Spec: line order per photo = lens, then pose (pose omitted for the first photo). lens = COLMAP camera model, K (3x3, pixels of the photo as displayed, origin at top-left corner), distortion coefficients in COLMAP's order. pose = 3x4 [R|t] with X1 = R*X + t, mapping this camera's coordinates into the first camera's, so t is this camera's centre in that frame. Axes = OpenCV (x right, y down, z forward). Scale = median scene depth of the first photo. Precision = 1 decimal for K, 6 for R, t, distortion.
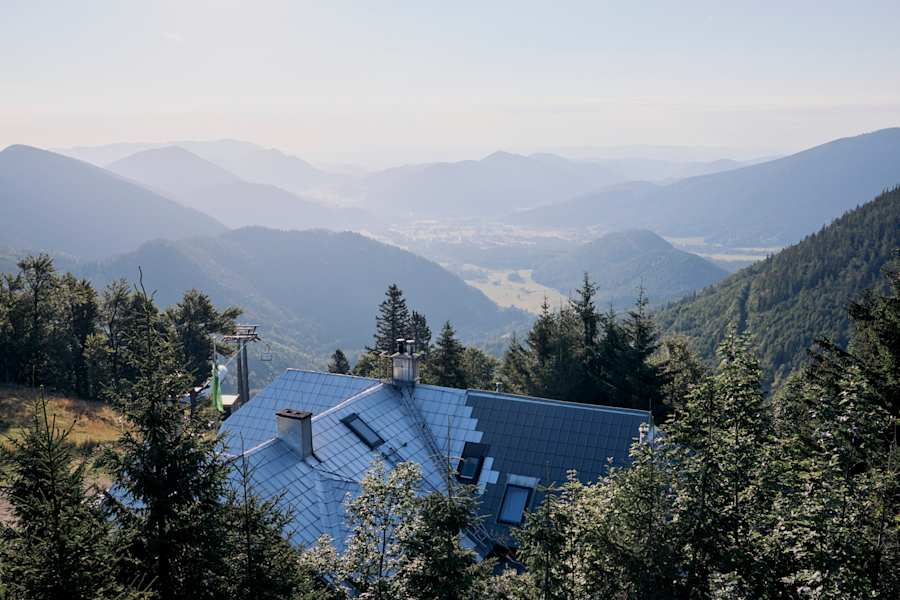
lens RADIAL K [[912.2, 0, 450.0], [0, 912.2, 300.0], [0, 0, 1]] dist [-0.074081, 0.015065]
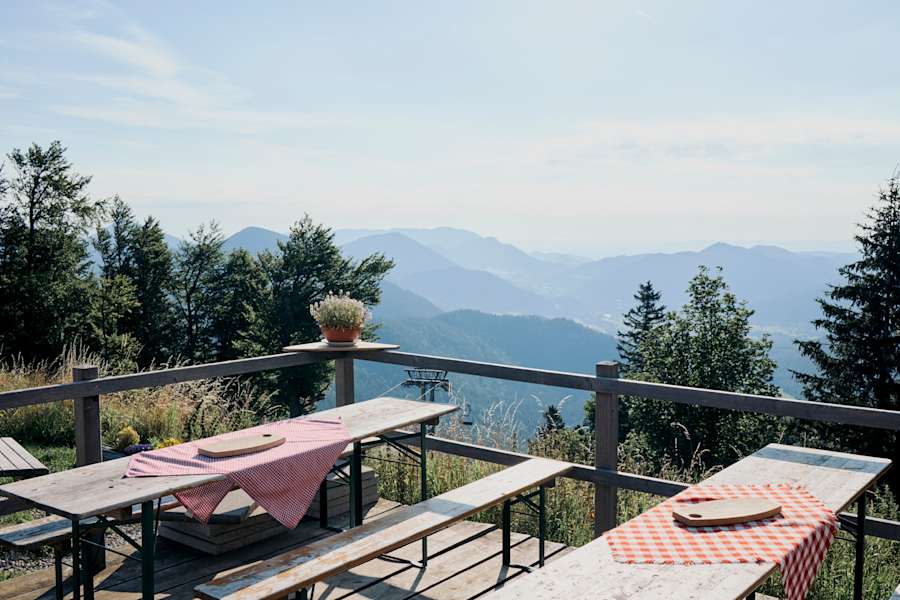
lens RADIAL K [[912.2, 0, 450.0], [0, 912.2, 300.0], [0, 0, 1]] dist [-0.074081, 0.015065]
pose [[0.972715, 0.027717, -0.230341, -0.049057], [-0.050464, 0.994343, -0.093458, 0.061692], [0.226448, 0.102532, 0.968612, 0.349901]]
